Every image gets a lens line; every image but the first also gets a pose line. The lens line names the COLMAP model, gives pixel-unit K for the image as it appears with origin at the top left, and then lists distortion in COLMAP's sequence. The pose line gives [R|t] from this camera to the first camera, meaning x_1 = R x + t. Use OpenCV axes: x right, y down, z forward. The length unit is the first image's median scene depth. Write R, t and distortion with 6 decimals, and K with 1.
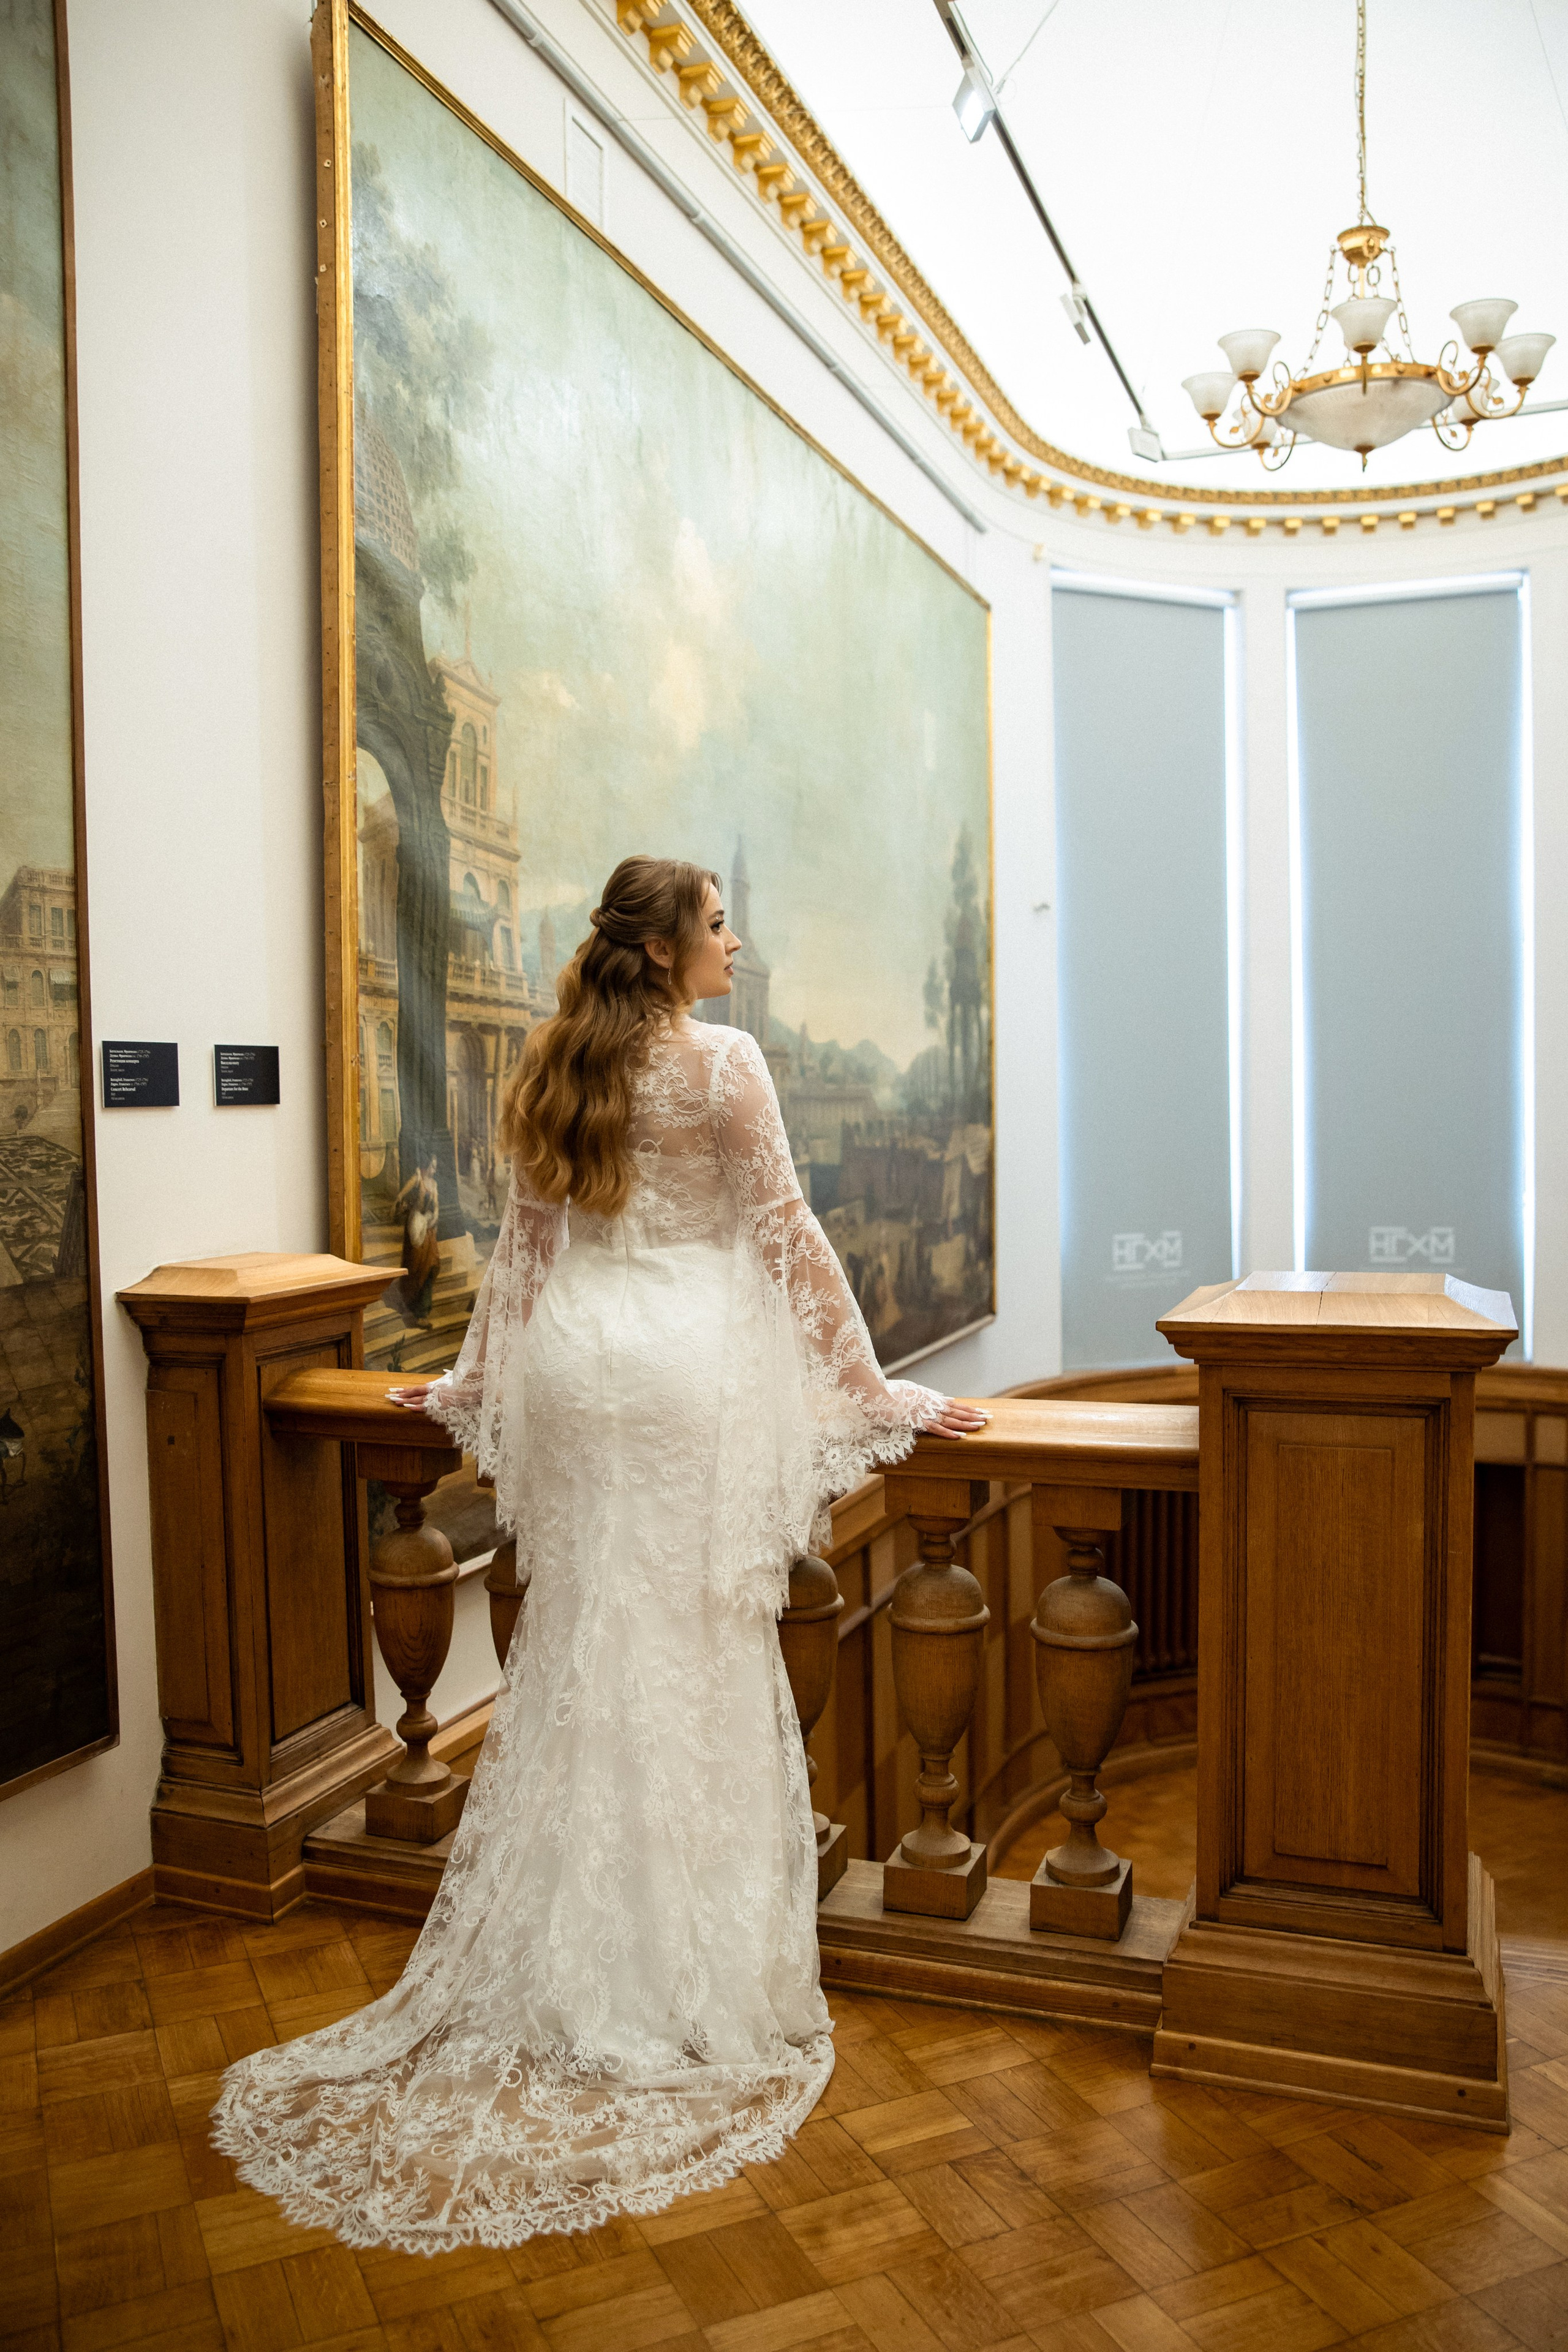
lens RADIAL K [[1850.6, 0, 709.4], [0, 1850.6, 1178.7], [0, 0, 1]] dist [-0.014943, 0.003397]
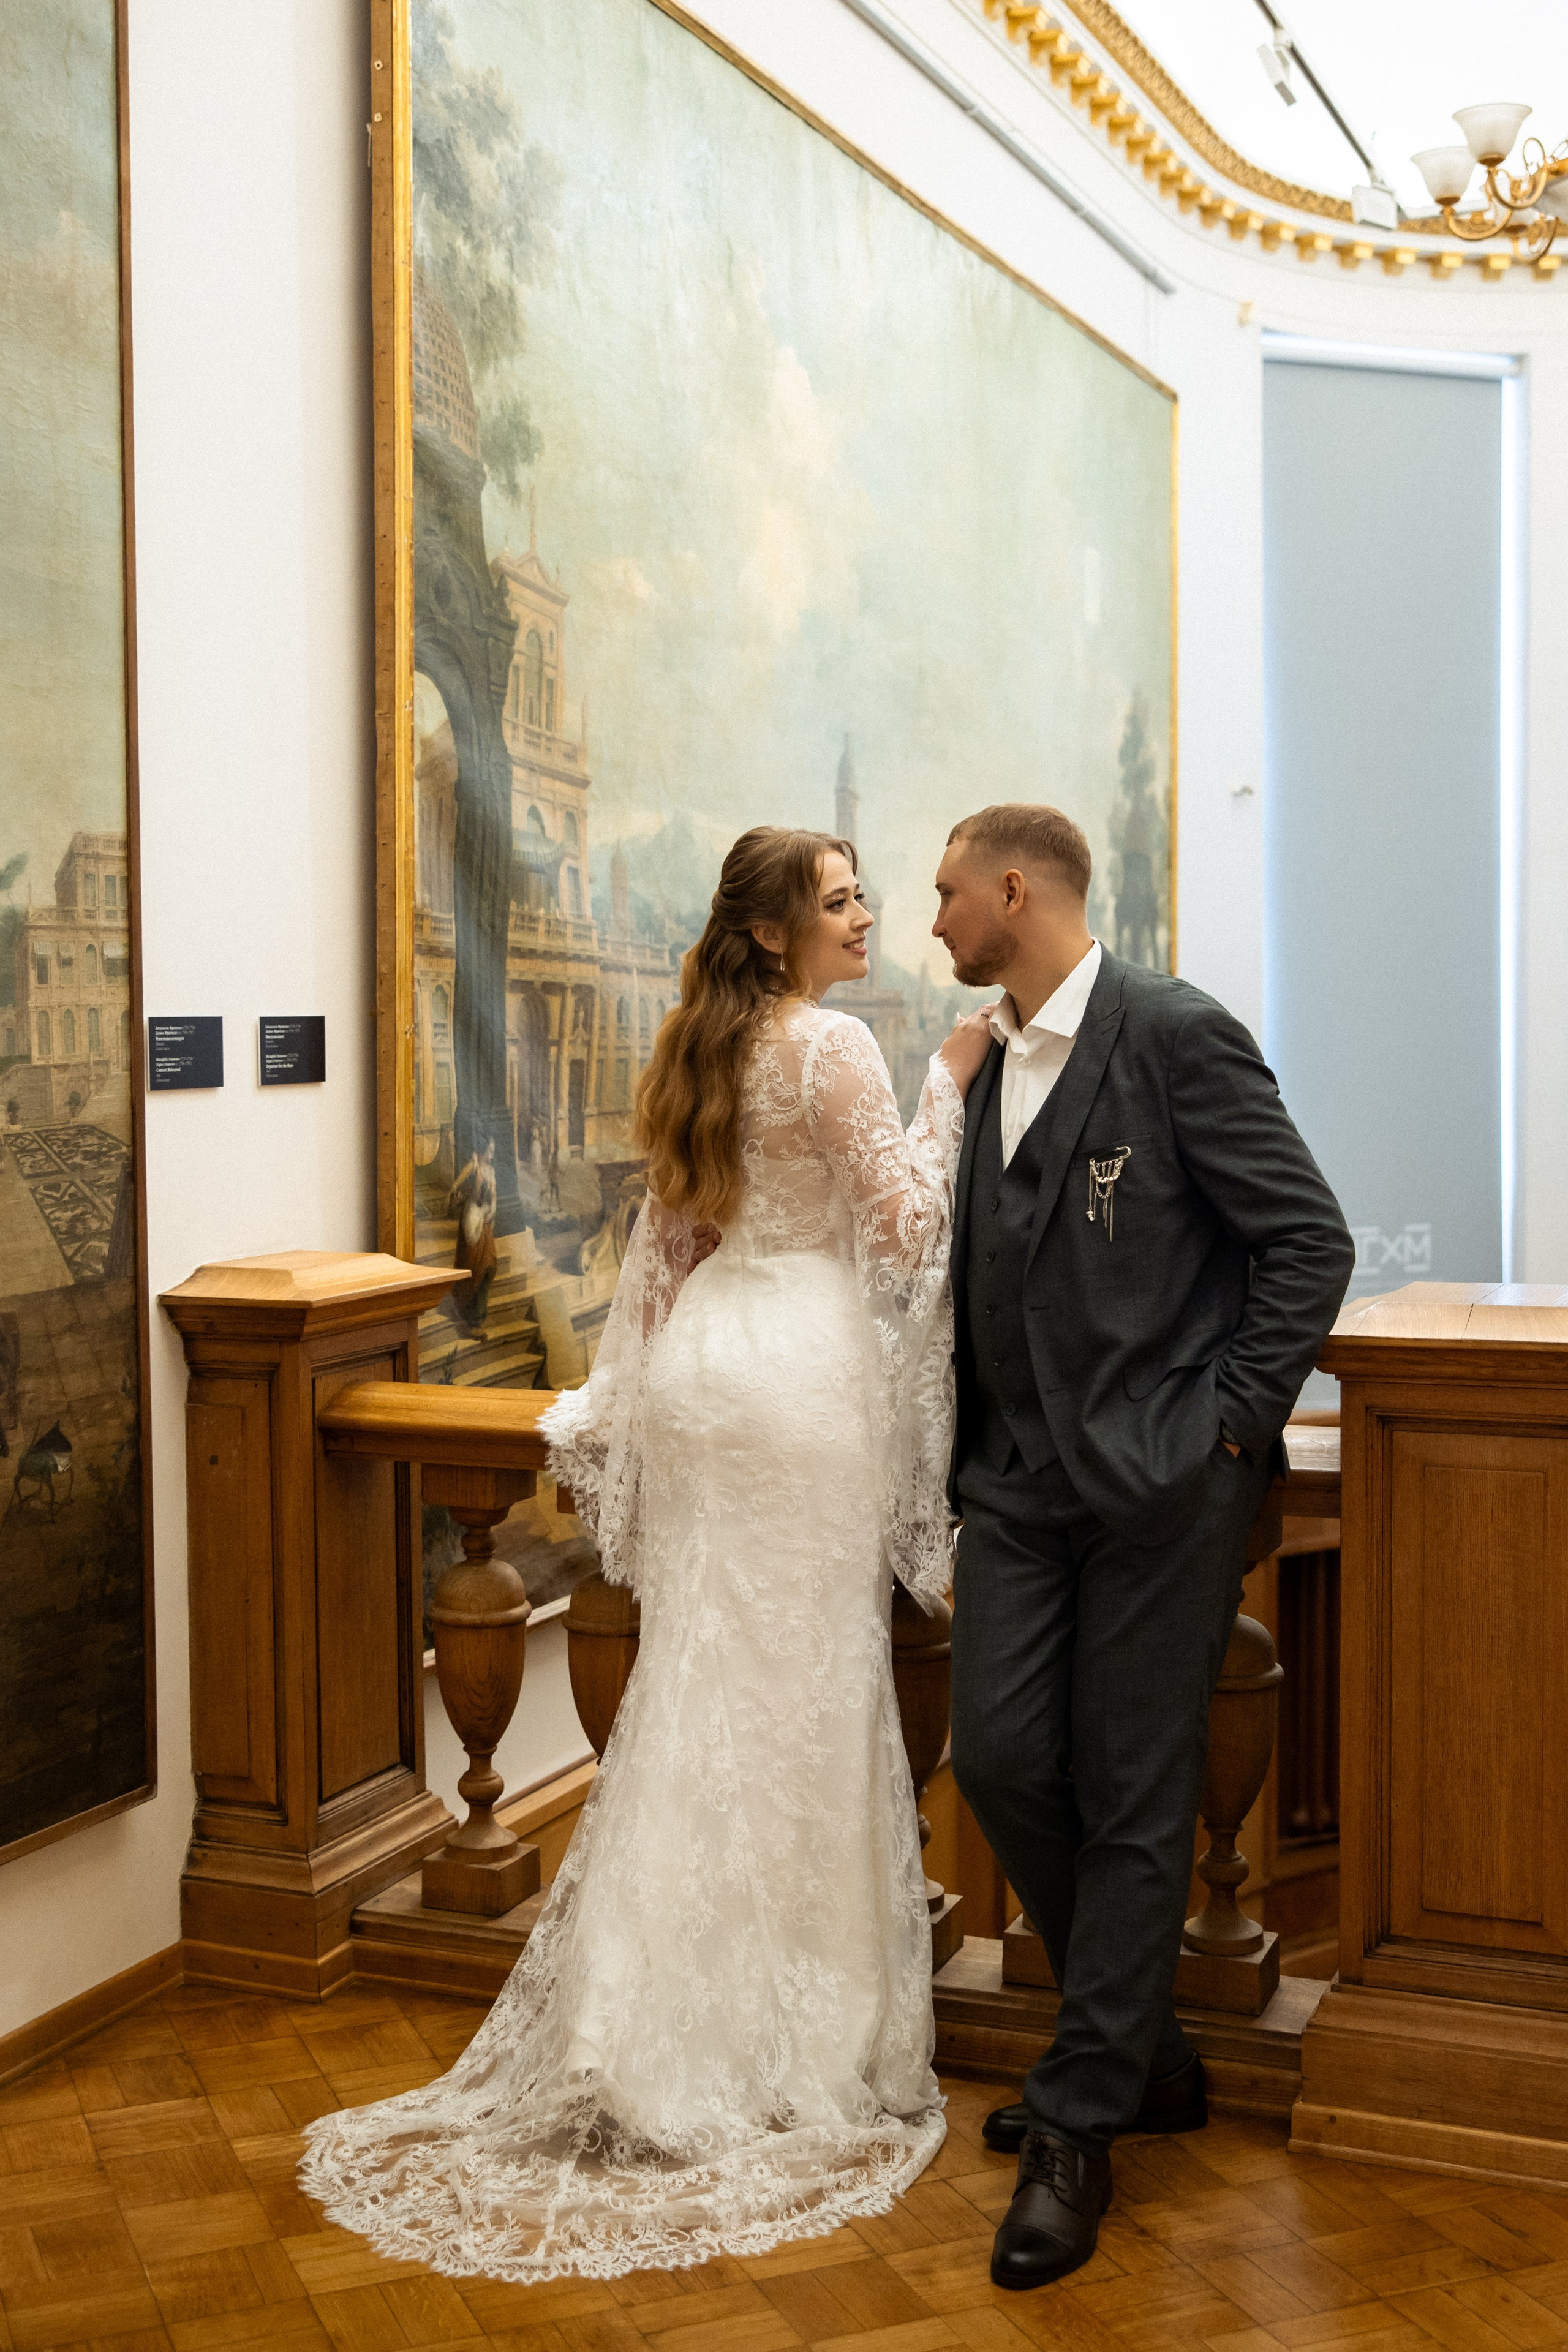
lens RADIAL K [[2770.1, 0, 784.0], [0, 2770.1, 1176.0], [0, 0, 1]] dist [0.009737, -0.004624]
pose [[0.999963, 0.008520, 0.000685, -0.014802], [-0.008530, 0.999828, 0.016457, -0.018374], [-0.000544, -0.016462, 0.999864, -0.303980]]
